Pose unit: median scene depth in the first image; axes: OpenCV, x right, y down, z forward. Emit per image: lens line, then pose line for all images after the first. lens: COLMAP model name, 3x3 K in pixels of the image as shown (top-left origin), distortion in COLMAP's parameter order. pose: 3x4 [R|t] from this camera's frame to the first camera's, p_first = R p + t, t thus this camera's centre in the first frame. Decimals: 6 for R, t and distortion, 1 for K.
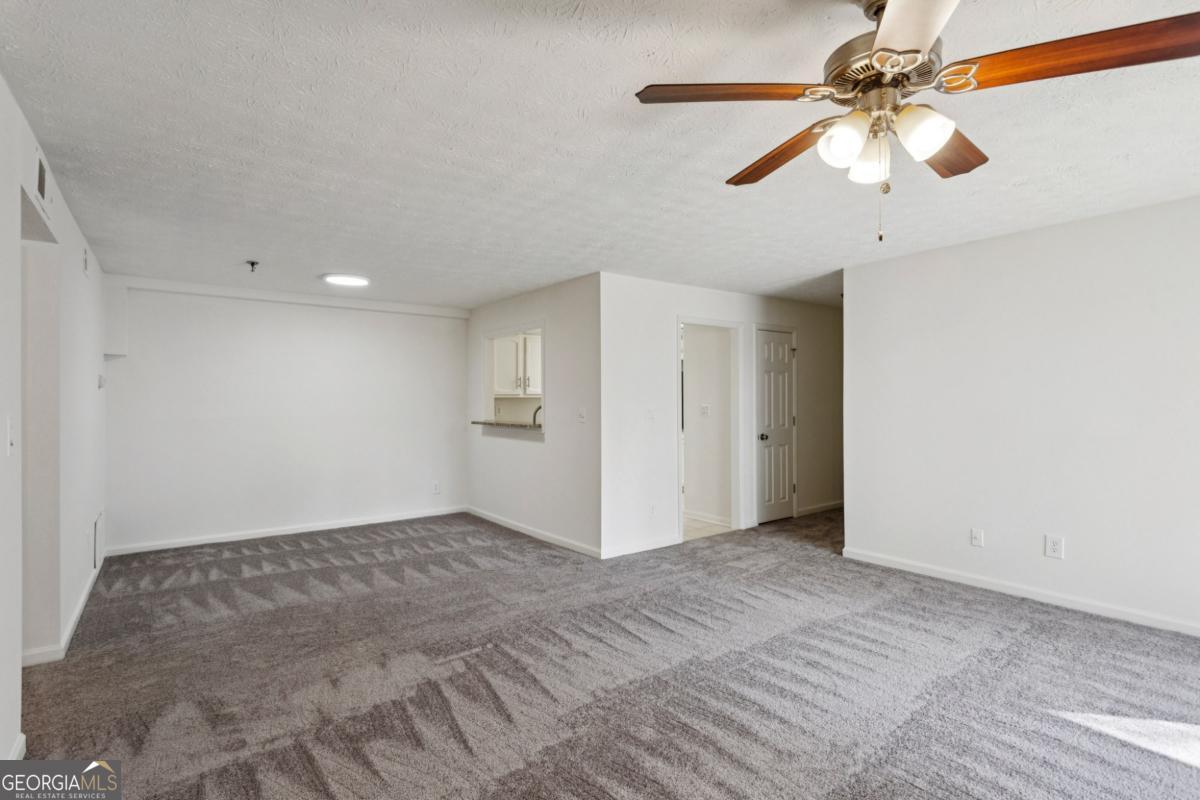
lens RADIAL K [[572.3, 0, 601.8], [0, 572.3, 390.9], [0, 0, 1]] dist [0.009590, 0.000892]
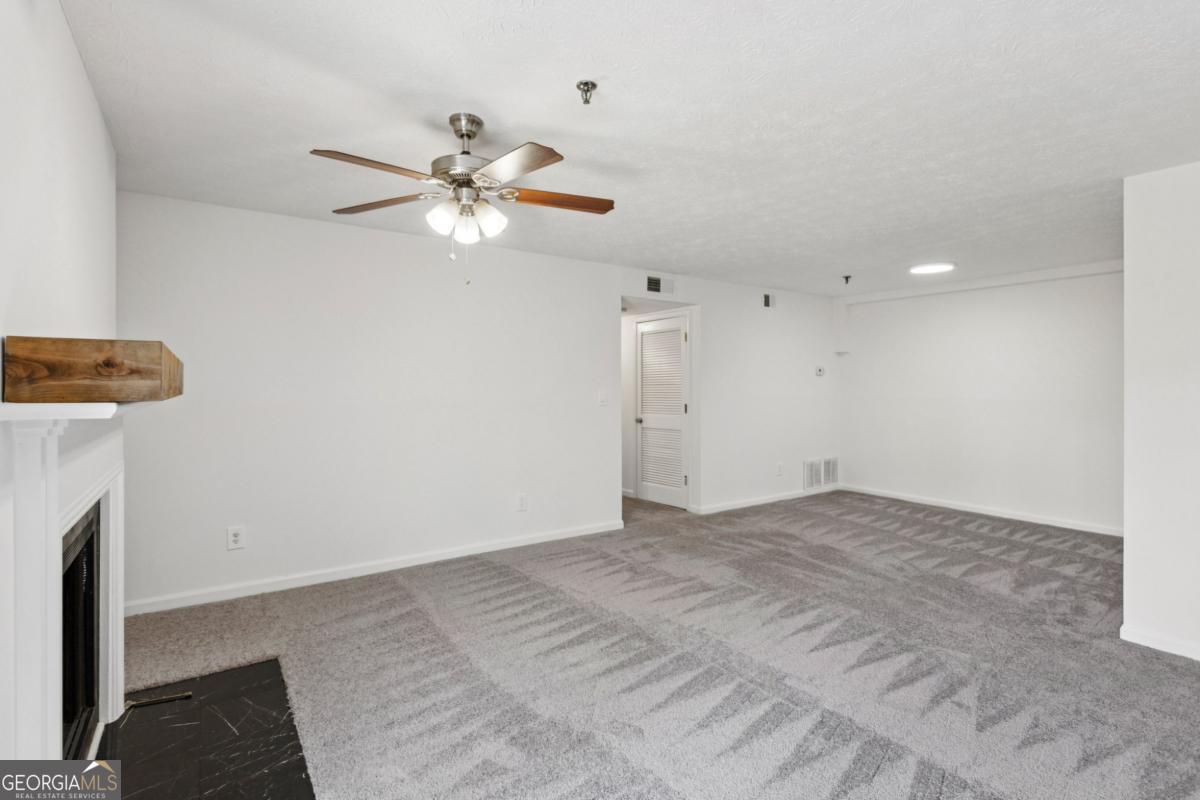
lens RADIAL K [[572.3, 0, 601.8], [0, 572.3, 390.9], [0, 0, 1]] dist [0.009590, 0.000892]
pose [[-0.029726, 0.015799, -0.999433, 1.138209], [0.020571, 0.999673, 0.015191, 0.000810], [0.999346, -0.020108, -0.030041, 0.797573]]
